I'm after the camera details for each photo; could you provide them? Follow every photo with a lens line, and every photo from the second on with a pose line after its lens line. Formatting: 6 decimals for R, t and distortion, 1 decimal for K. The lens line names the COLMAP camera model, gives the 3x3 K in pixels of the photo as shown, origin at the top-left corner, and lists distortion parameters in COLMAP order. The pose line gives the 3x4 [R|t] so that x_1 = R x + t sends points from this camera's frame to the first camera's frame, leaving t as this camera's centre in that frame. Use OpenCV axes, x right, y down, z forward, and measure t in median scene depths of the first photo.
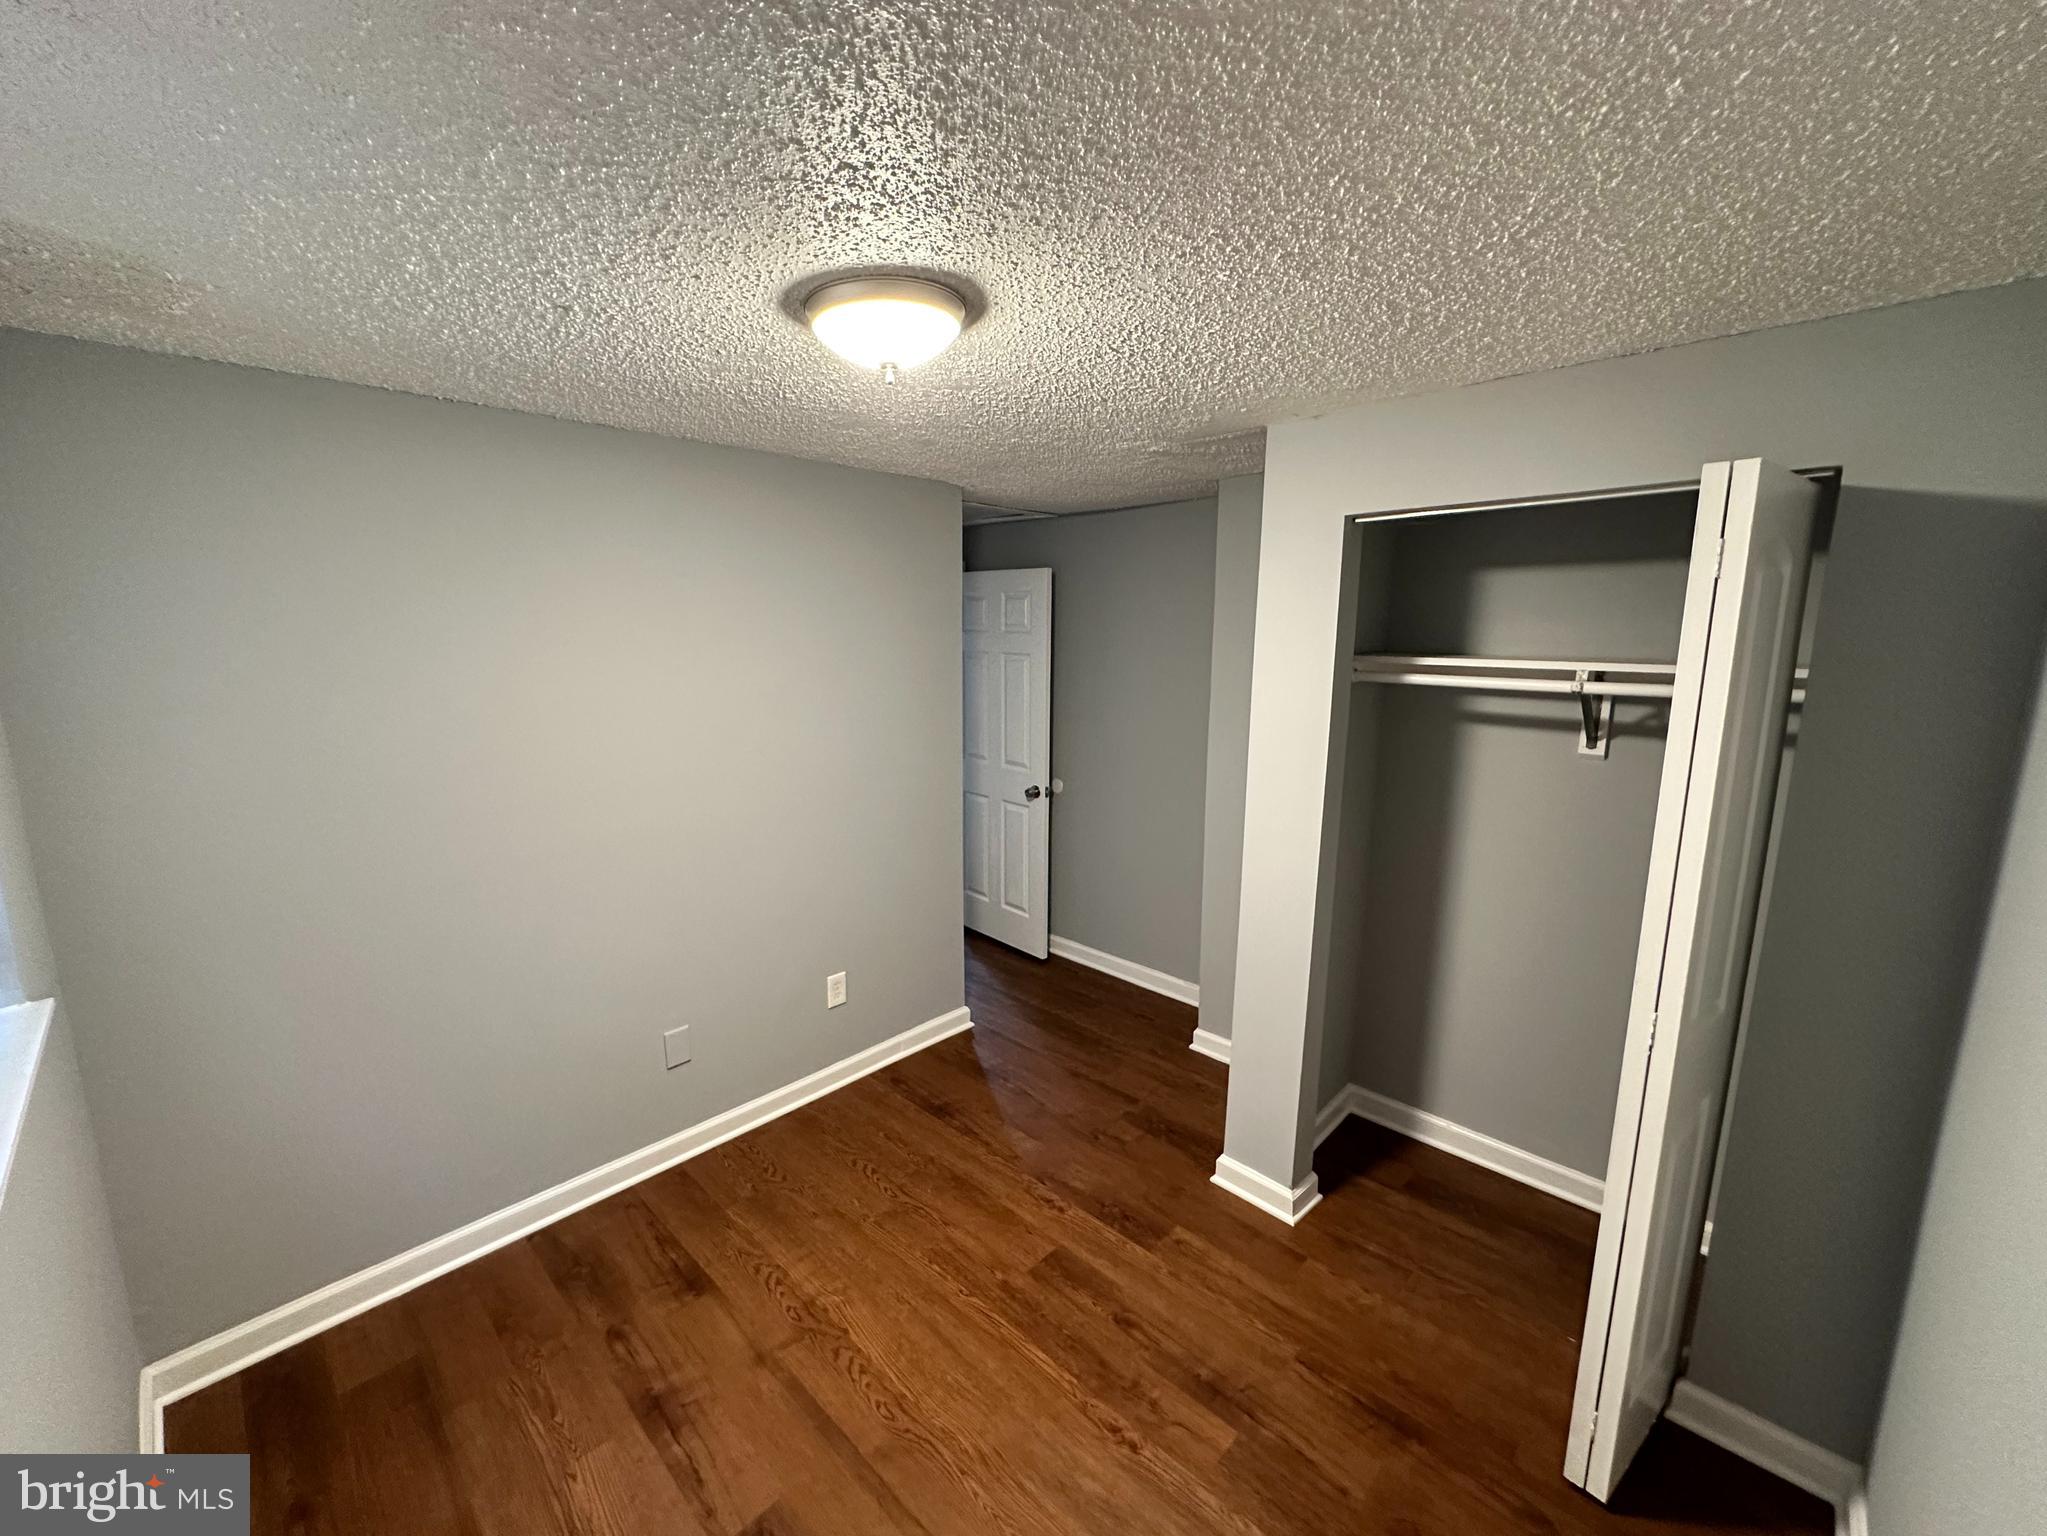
lens RADIAL K [[818.0, 0, 1020.8], [0, 818.0, 766.0], [0, 0, 1]] dist [-0.004504, -0.000291]
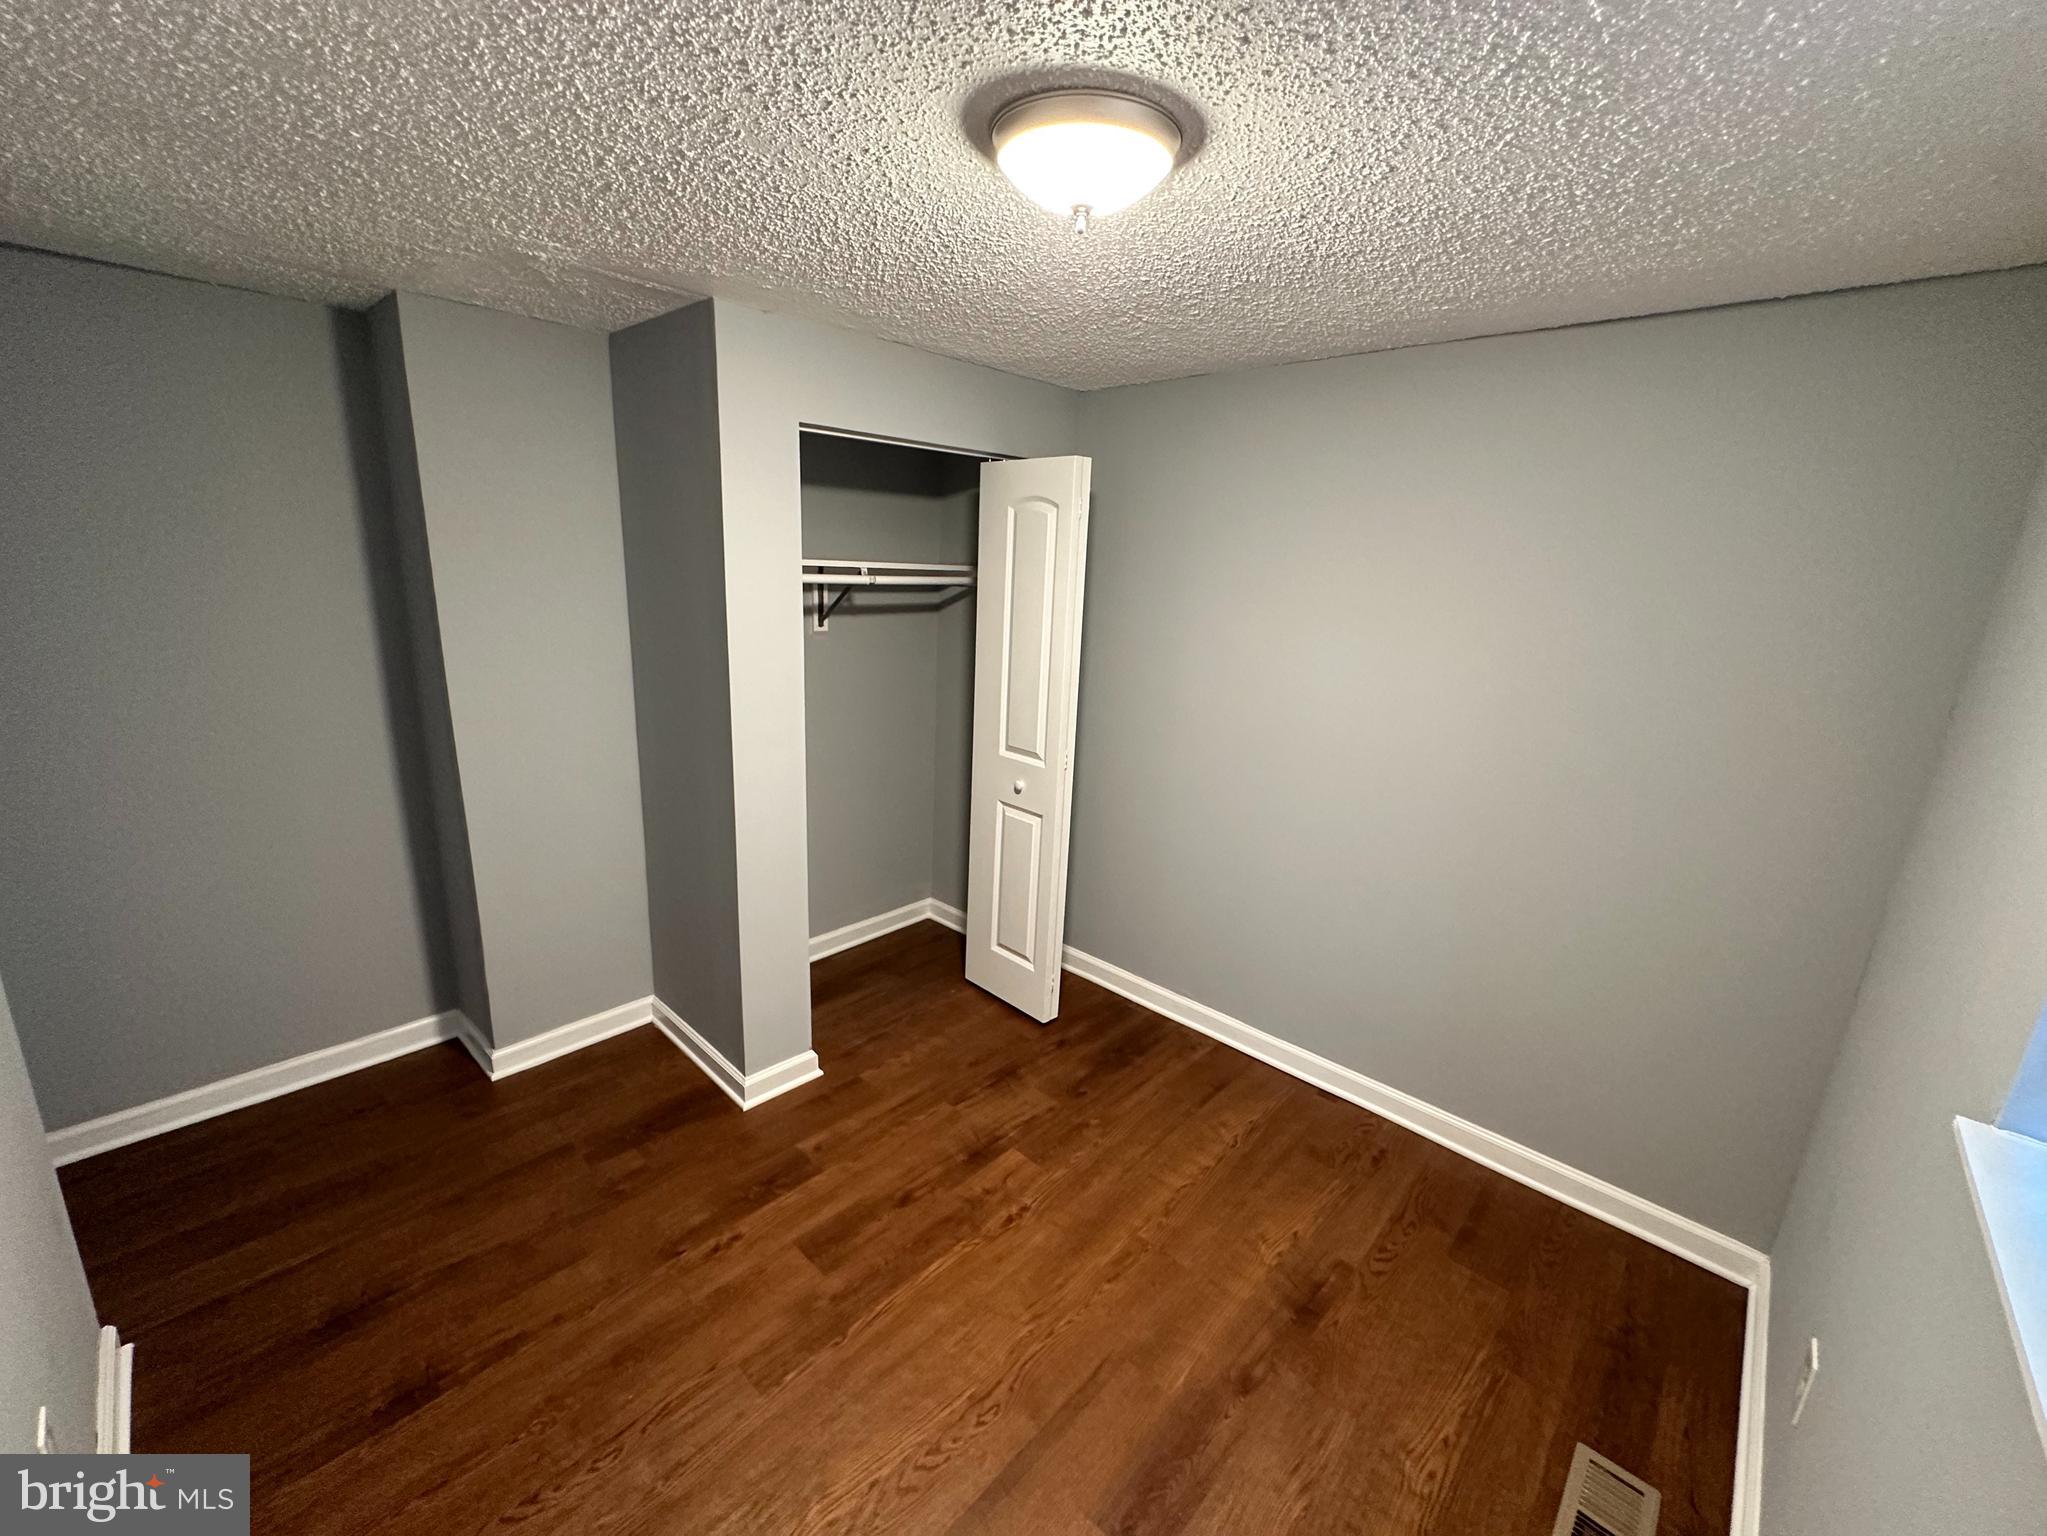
lens RADIAL K [[818.0, 0, 1020.8], [0, 818.0, 766.0], [0, 0, 1]] dist [-0.004504, -0.000291]
pose [[-0.007597, -0.250988, 0.967960, -0.709955], [0.126463, 0.959975, 0.249910, -0.100794], [-0.991942, 0.124309, 0.024448, 0.701999]]
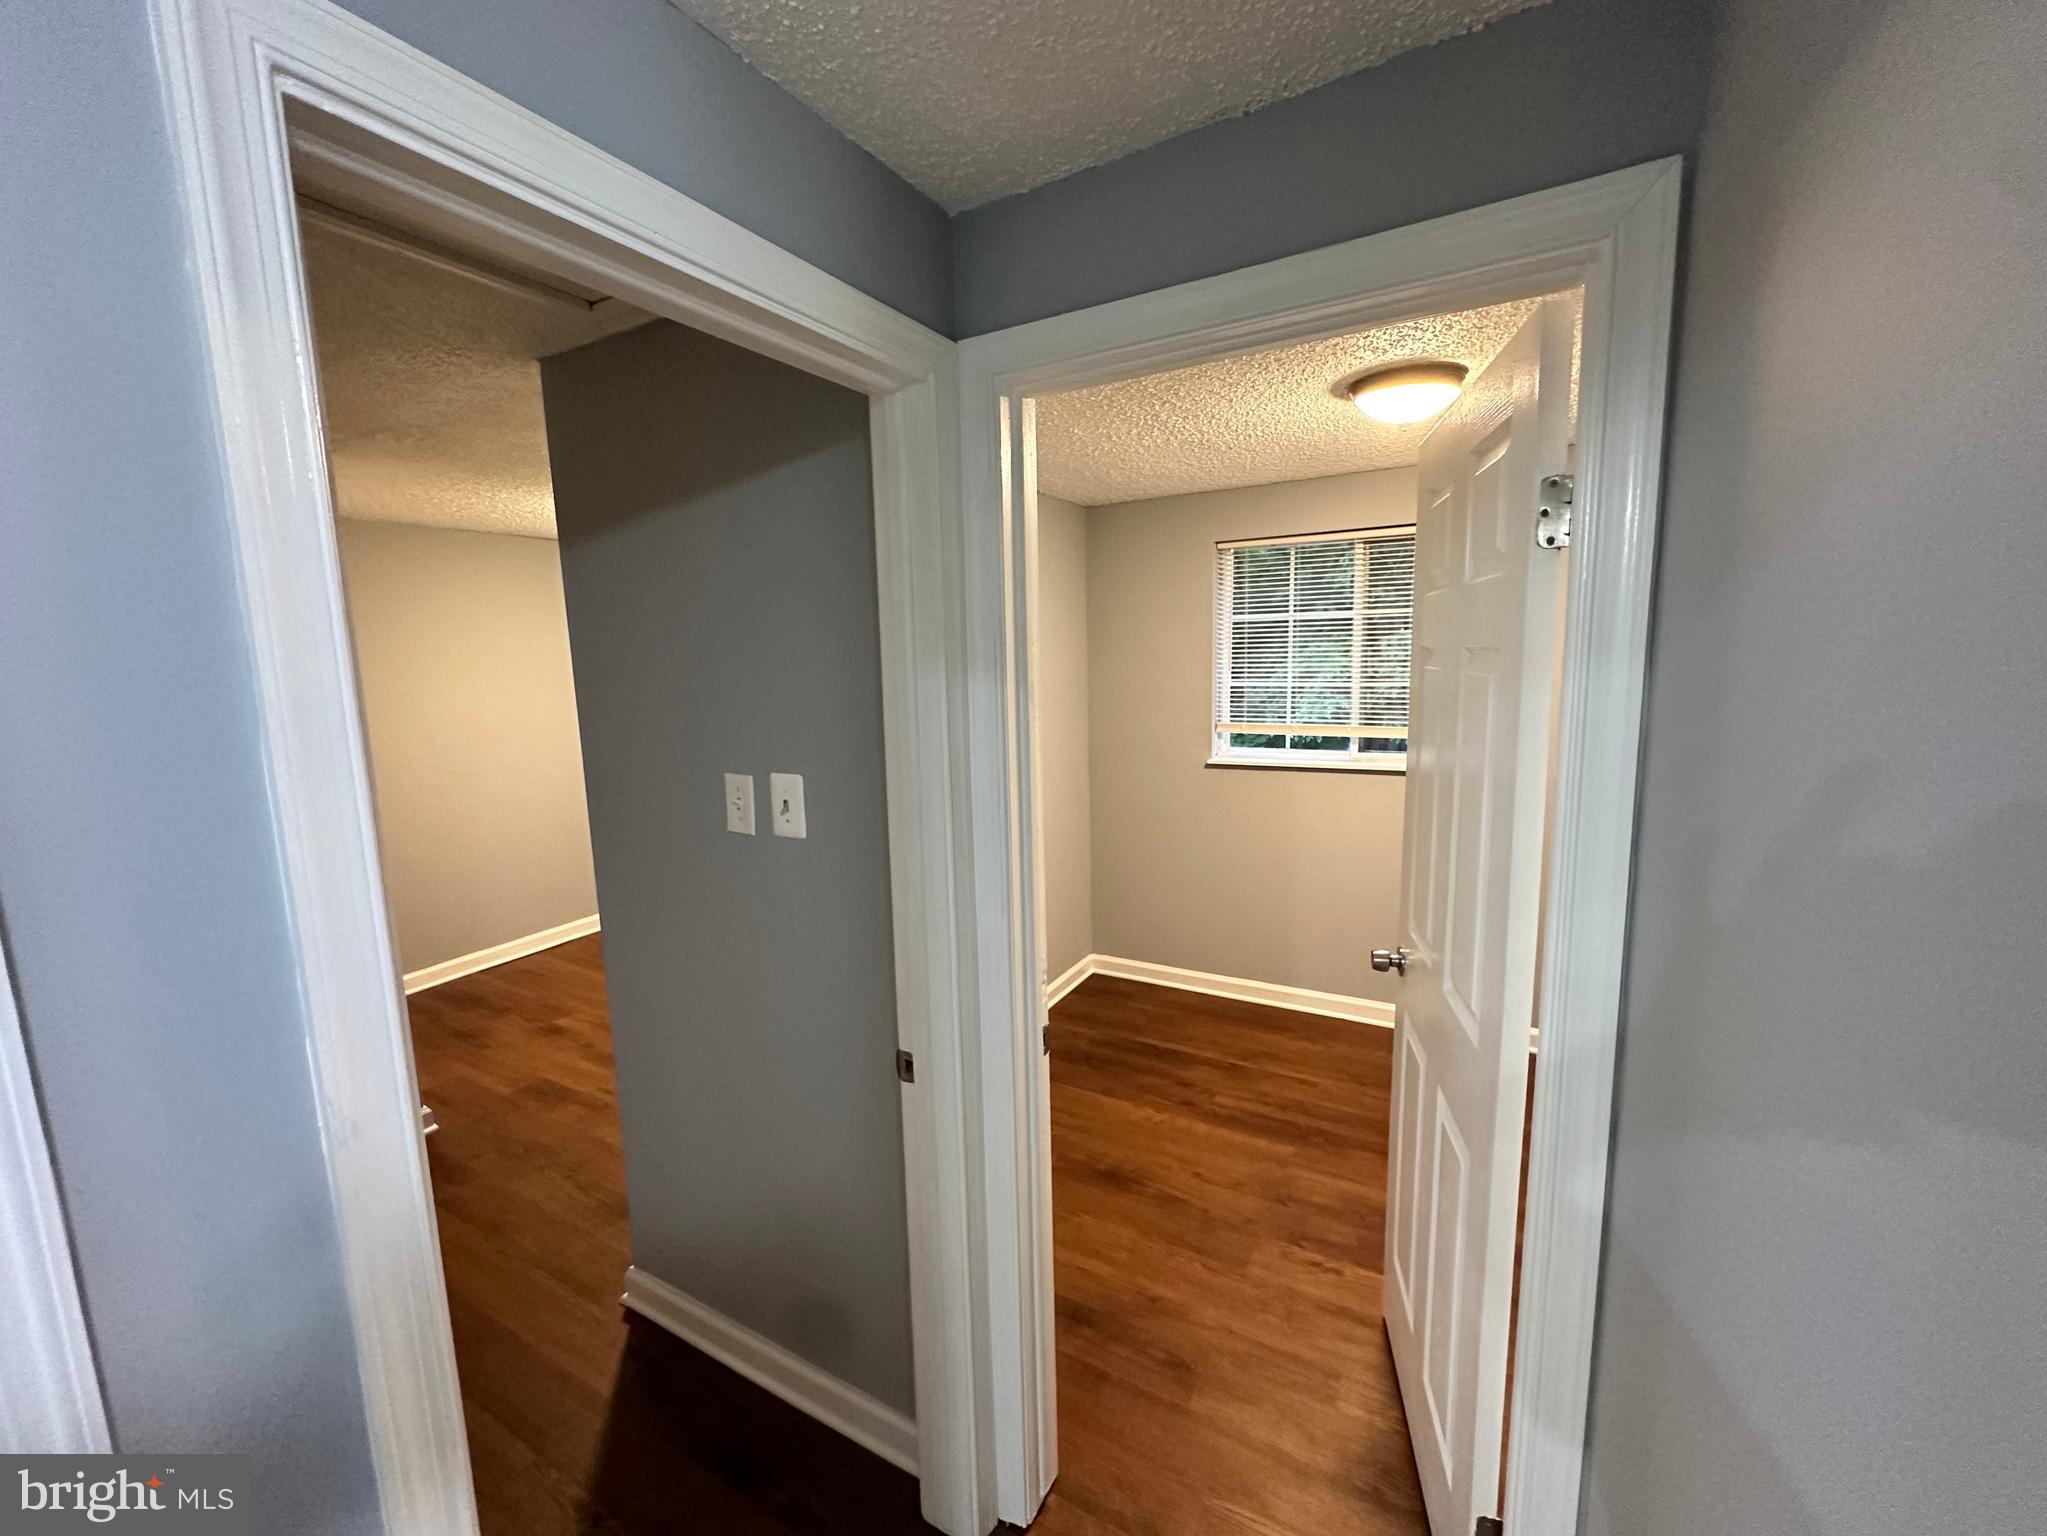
lens RADIAL K [[818.0, 0, 1020.8], [0, 818.0, 766.0], [0, 0, 1]] dist [-0.004504, -0.000291]
pose [[-0.971852, 0.057056, -0.228578, -0.363431], [-0.015095, 0.953157, 0.302099, -0.361871], [0.235107, 0.297046, -0.925467, 2.418471]]
